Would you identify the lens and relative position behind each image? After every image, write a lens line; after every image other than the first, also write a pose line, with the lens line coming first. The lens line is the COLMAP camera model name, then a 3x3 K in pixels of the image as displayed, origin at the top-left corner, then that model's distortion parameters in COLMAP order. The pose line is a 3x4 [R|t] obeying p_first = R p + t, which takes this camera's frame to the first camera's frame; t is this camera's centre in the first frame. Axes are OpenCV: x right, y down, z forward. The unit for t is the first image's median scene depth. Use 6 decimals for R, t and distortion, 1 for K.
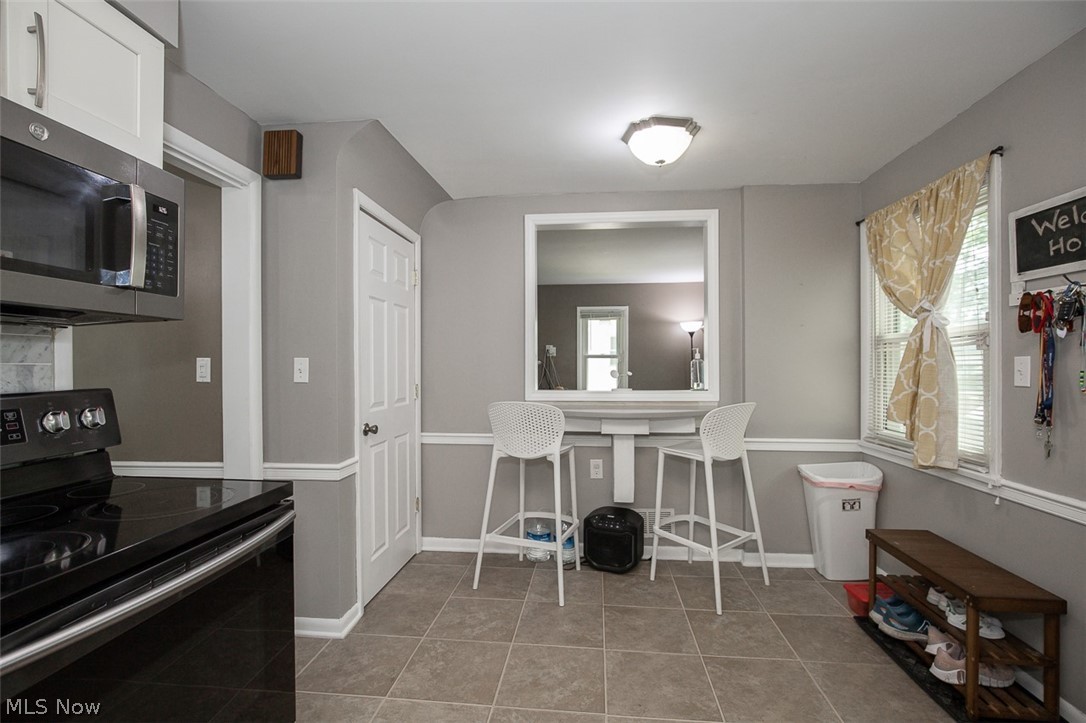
lens RADIAL K [[494.8, 0, 545.4], [0, 494.8, 362.8], [0, 0, 1]] dist [-0.013089, 0.002878]
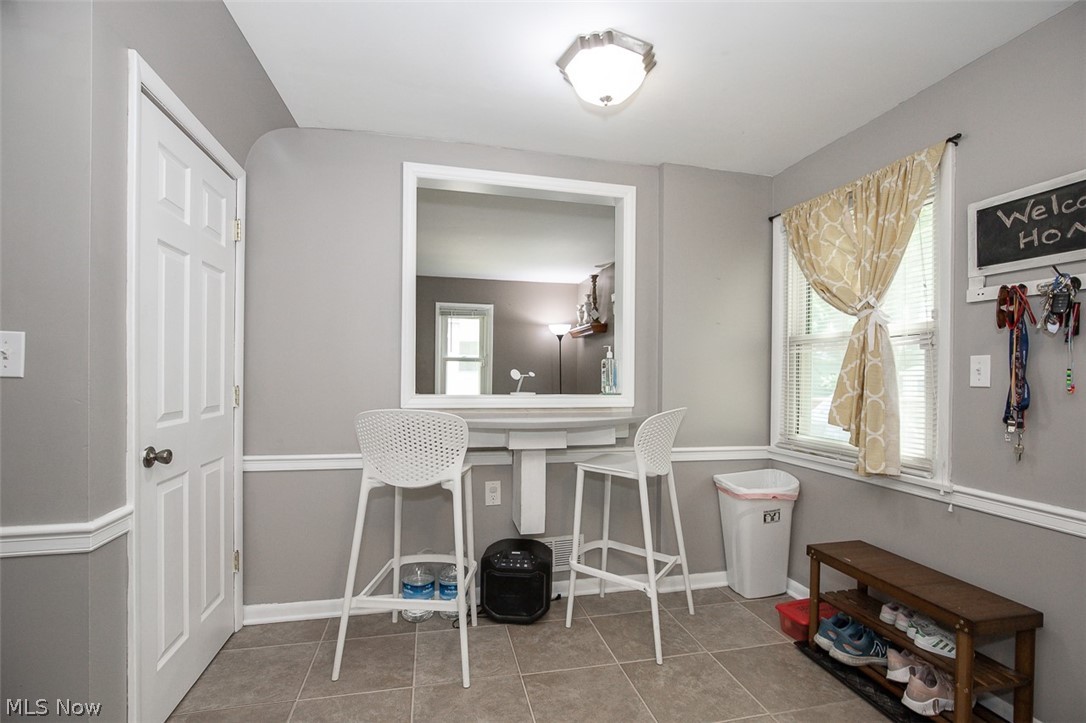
lens RADIAL K [[494.8, 0, 540.8], [0, 494.8, 375.7], [0, 0, 1]] dist [-0.013089, 0.002878]
pose [[0.946544, 0.012085, 0.322348, -0.098339], [-0.014645, 0.999878, 0.005518, 0.023589], [-0.322242, -0.009944, 0.946605, 0.260700]]
